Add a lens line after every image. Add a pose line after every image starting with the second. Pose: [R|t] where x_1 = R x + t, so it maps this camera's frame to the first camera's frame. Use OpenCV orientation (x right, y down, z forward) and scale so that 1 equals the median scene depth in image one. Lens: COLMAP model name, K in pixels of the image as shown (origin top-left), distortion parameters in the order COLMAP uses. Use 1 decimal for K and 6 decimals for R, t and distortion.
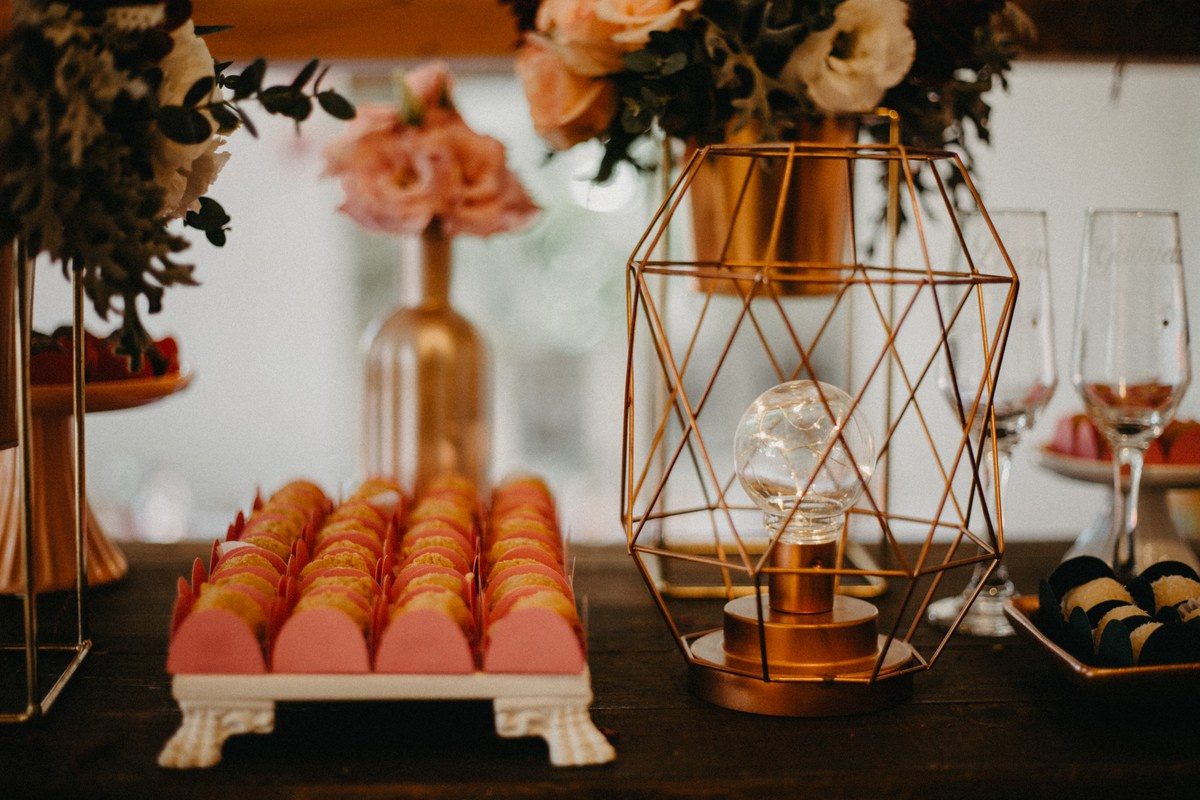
lens RADIAL K [[1918.2, 0, 600.4], [0, 1918.2, 398.6], [0, 0, 1]] dist [-0.128476, 0.000000]
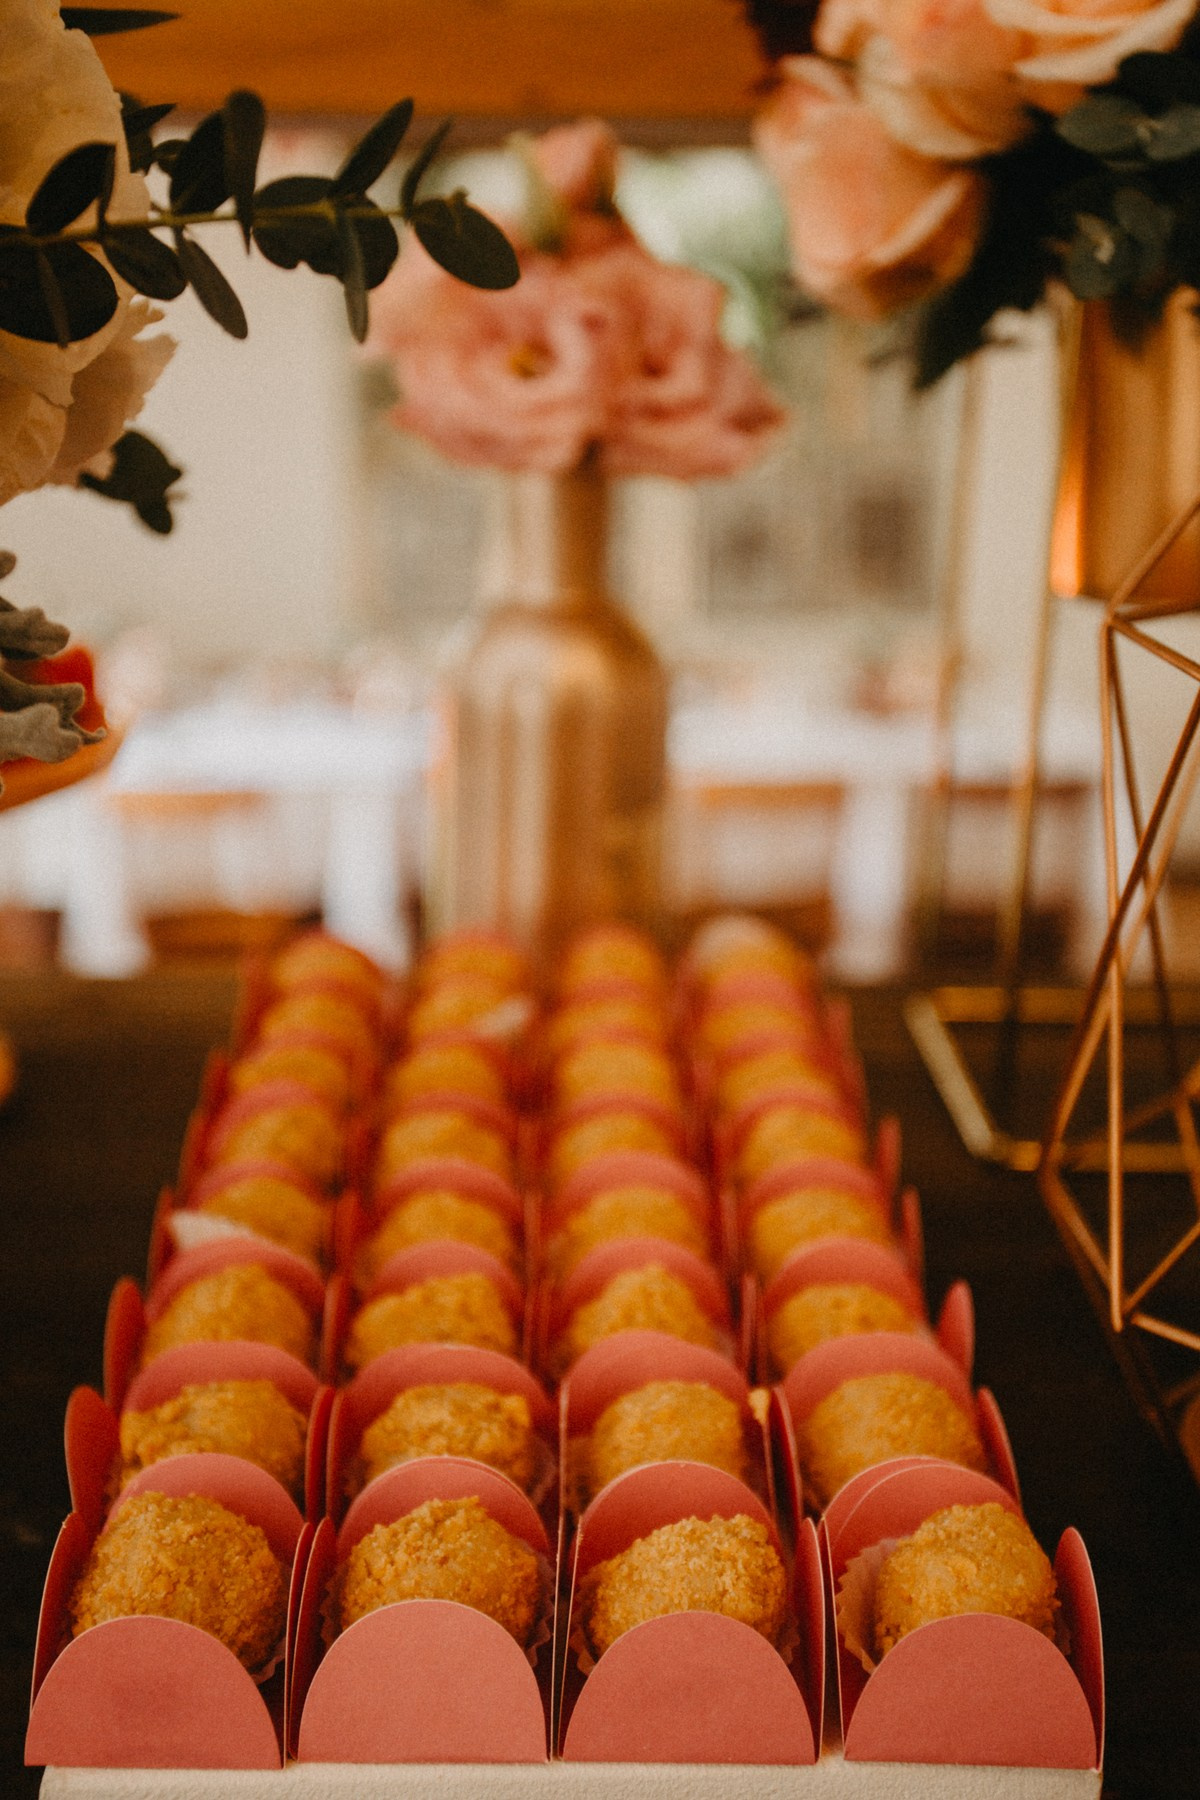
lens RADIAL K [[2013.2, 0, 596.4], [0, 2013.2, 900.2], [0, 0, 1]] dist [0.034537, 0.000000]
pose [[0.999779, 0.020738, -0.003421, -0.101525], [-0.019714, 0.981671, 0.189563, -0.097280], [0.007289, -0.189453, 0.981863, 0.561098]]
